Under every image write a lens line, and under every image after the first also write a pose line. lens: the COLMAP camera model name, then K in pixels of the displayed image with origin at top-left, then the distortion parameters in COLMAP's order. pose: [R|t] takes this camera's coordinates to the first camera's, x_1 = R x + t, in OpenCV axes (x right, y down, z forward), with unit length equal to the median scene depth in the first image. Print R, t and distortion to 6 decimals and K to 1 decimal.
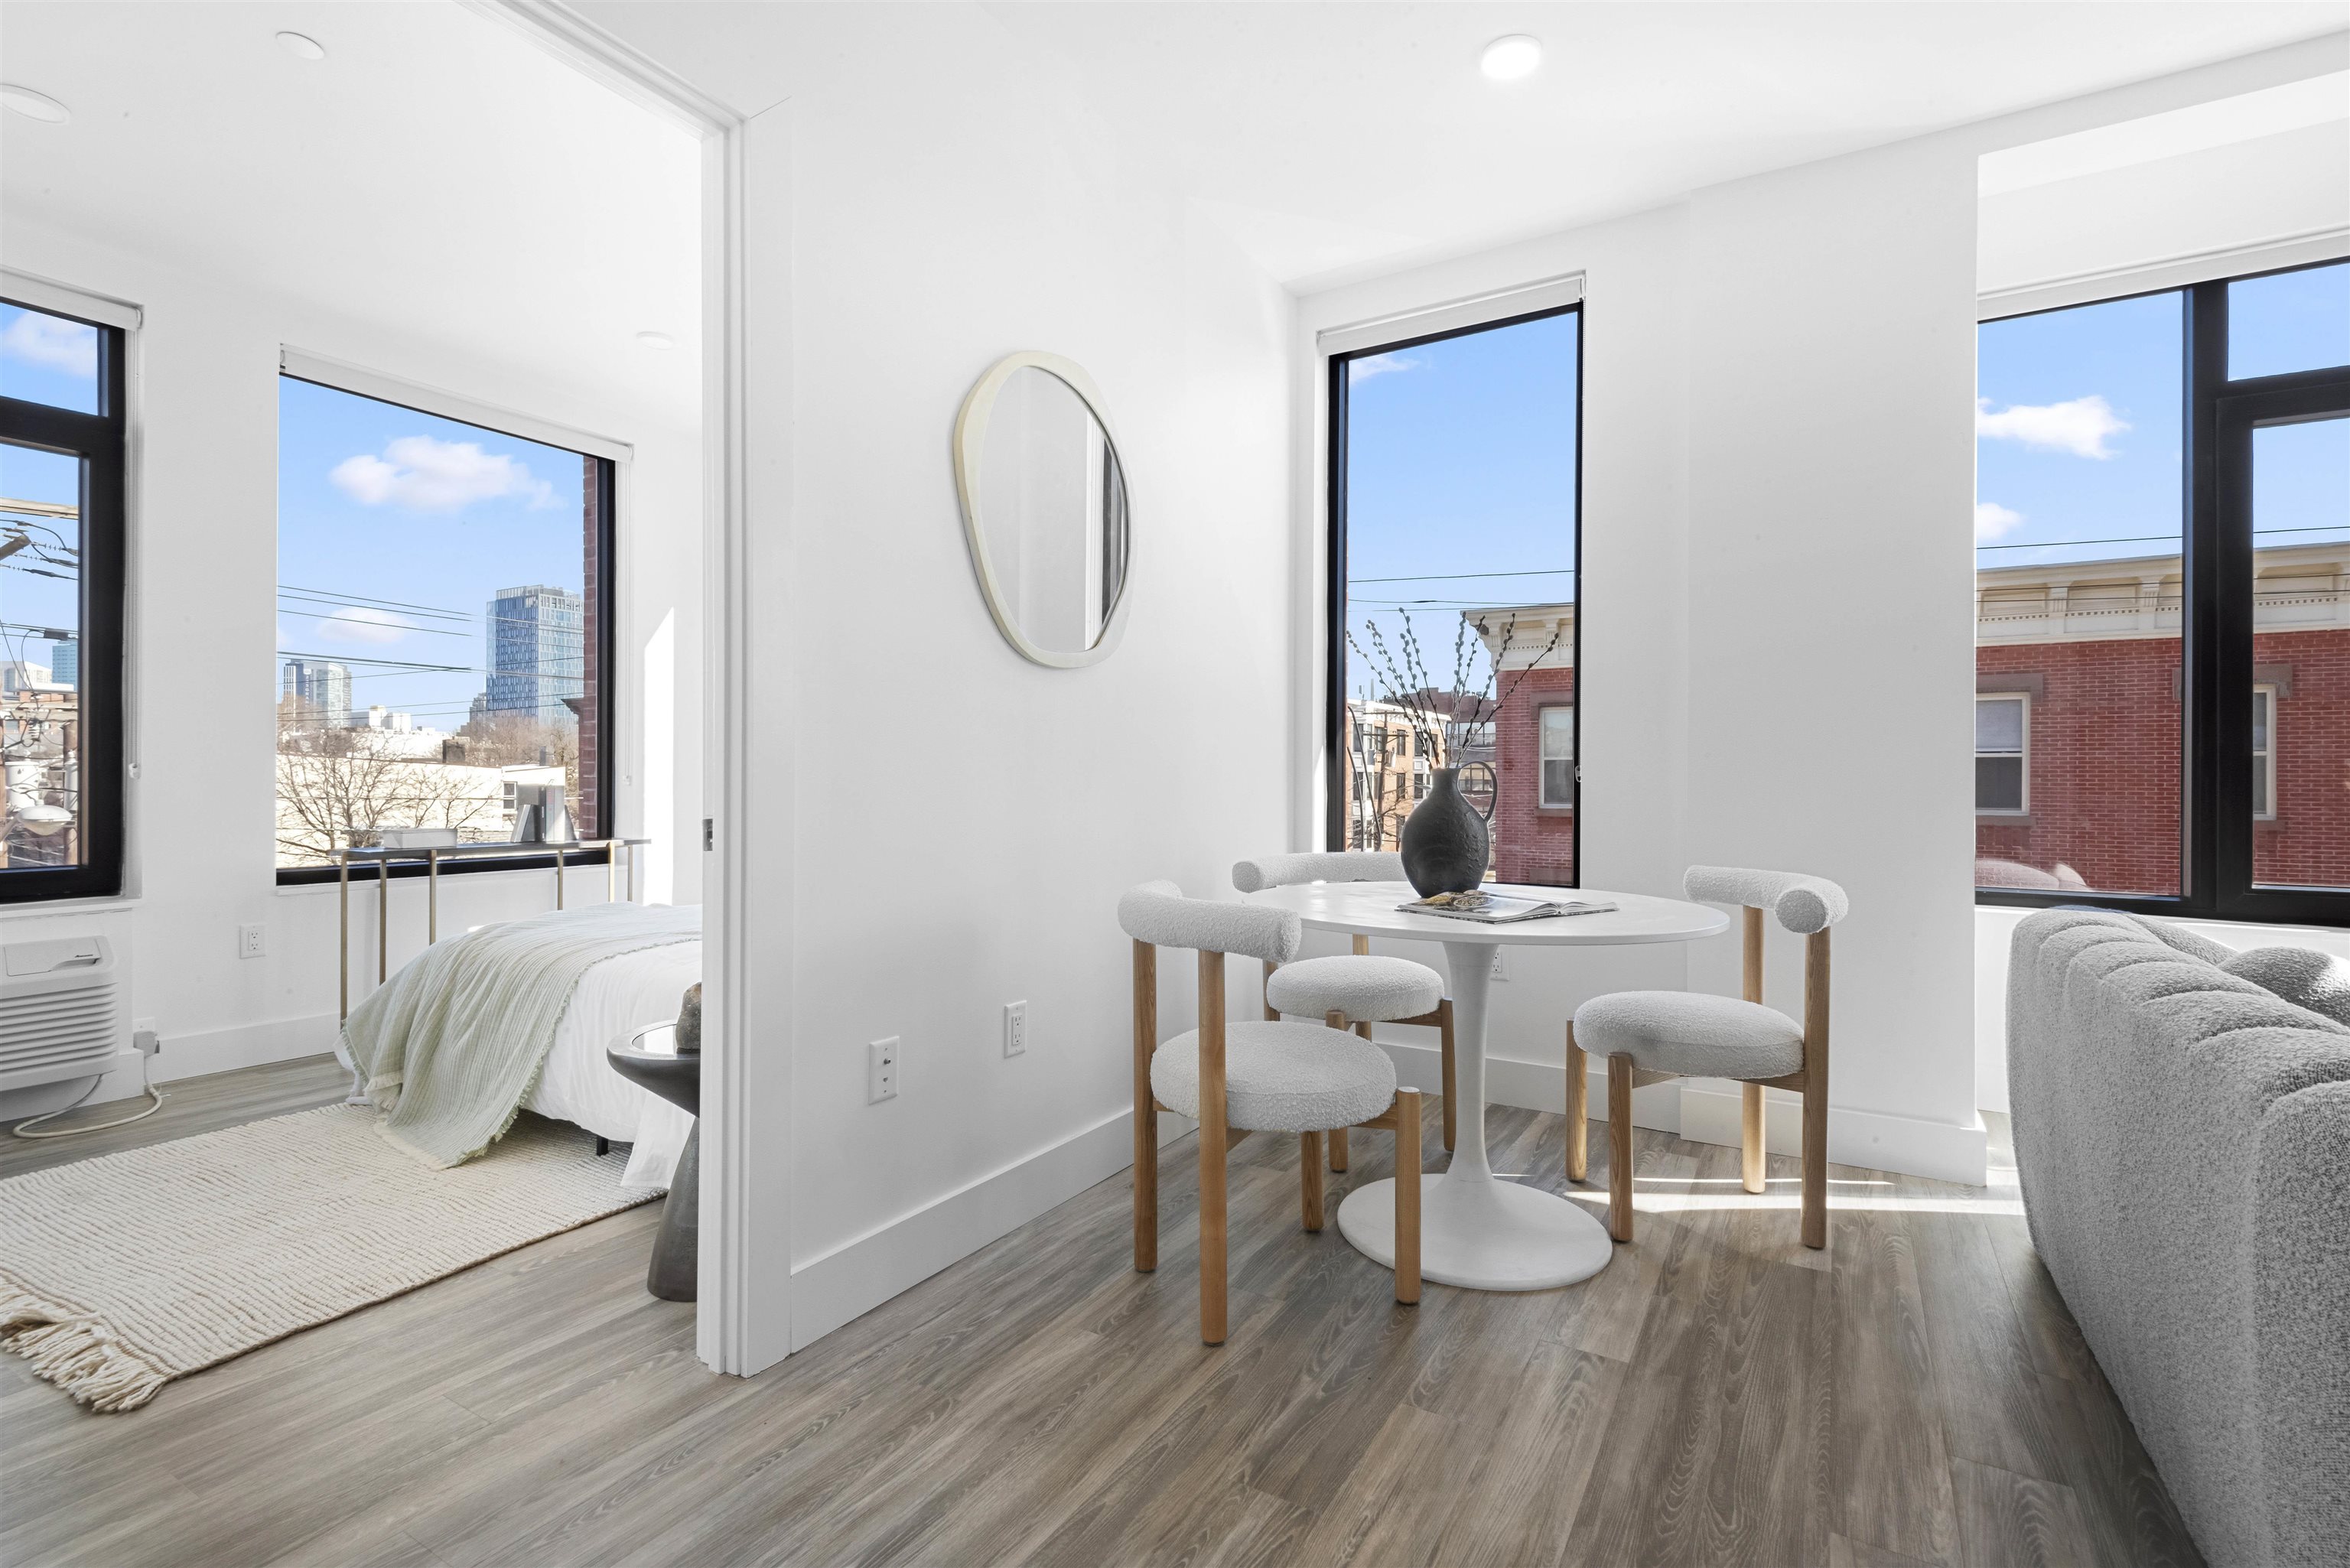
lens RADIAL K [[1084.9, 0, 1174.5], [0, 1084.9, 775.3], [0, 0, 1]] dist [0.023294, -0.010569]
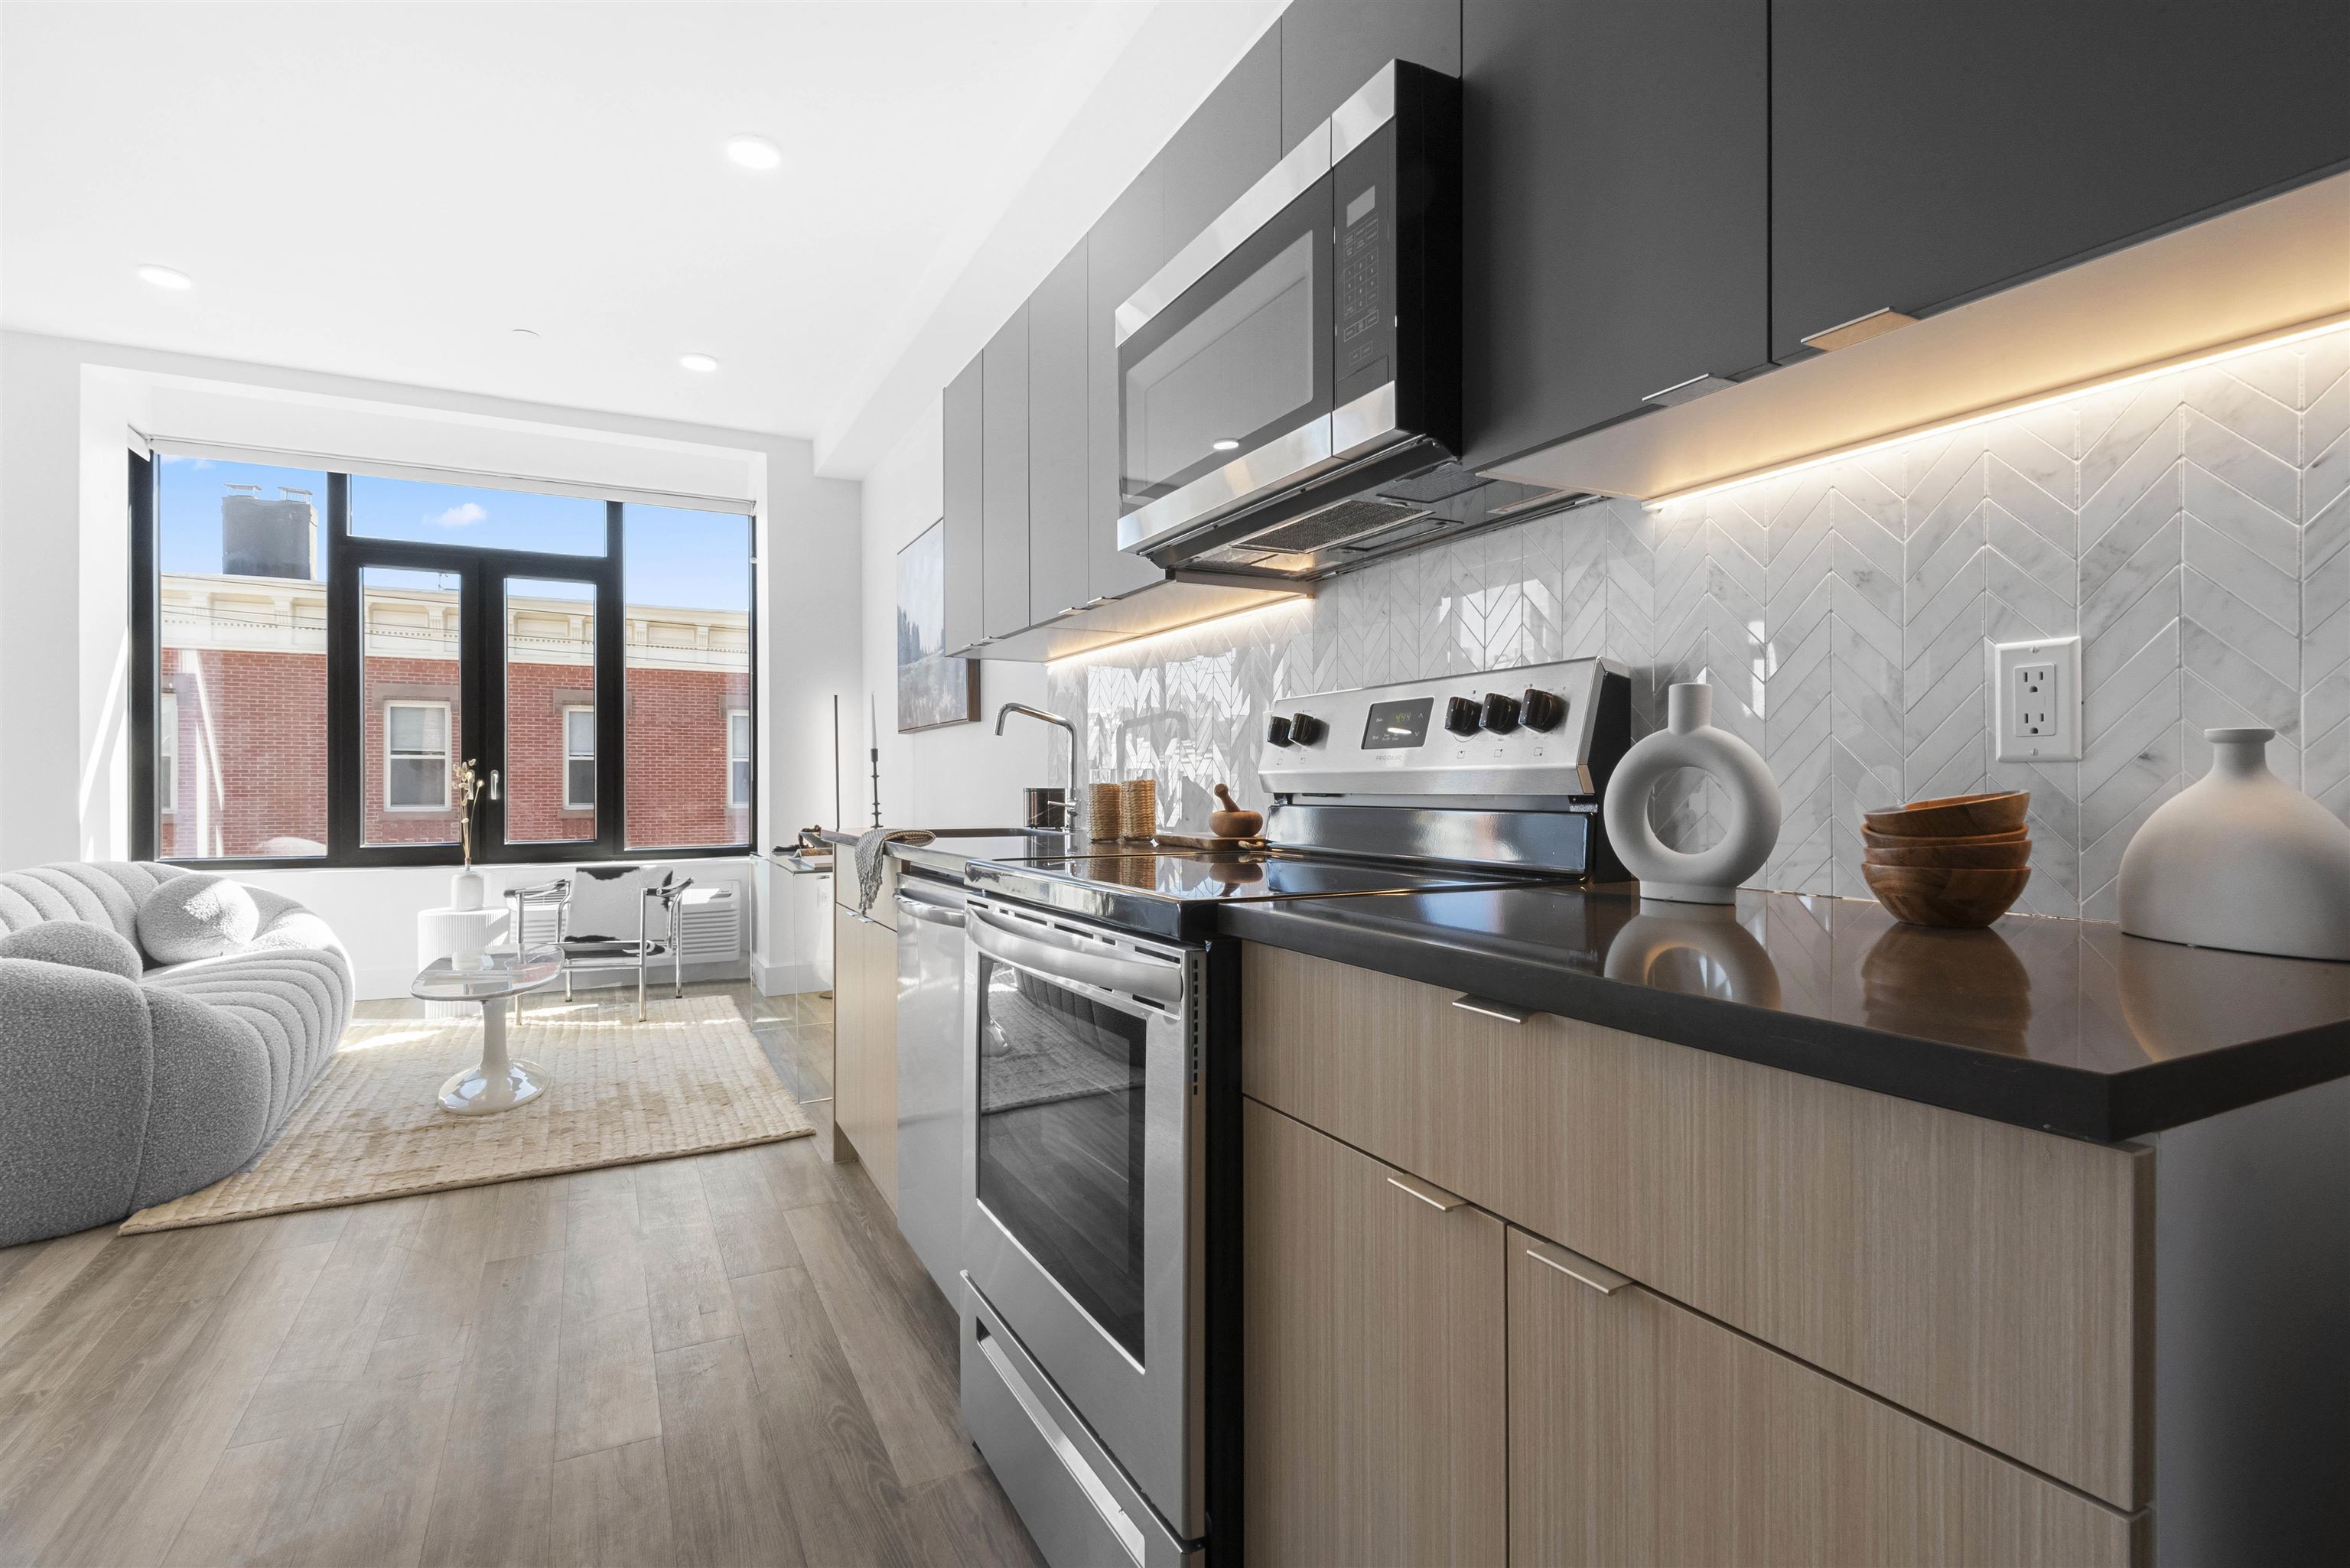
lens RADIAL K [[1127.2, 0, 1241.0], [0, 1127.2, 780.4], [0, 0, 1]] dist [-0.005027, -0.006738]
pose [[0.488434, -0.004194, 0.872591, 0.169649], [-0.001642, 0.999982, 0.005726, -0.011448], [-0.872599, -0.004230, 0.488419, -0.989852]]
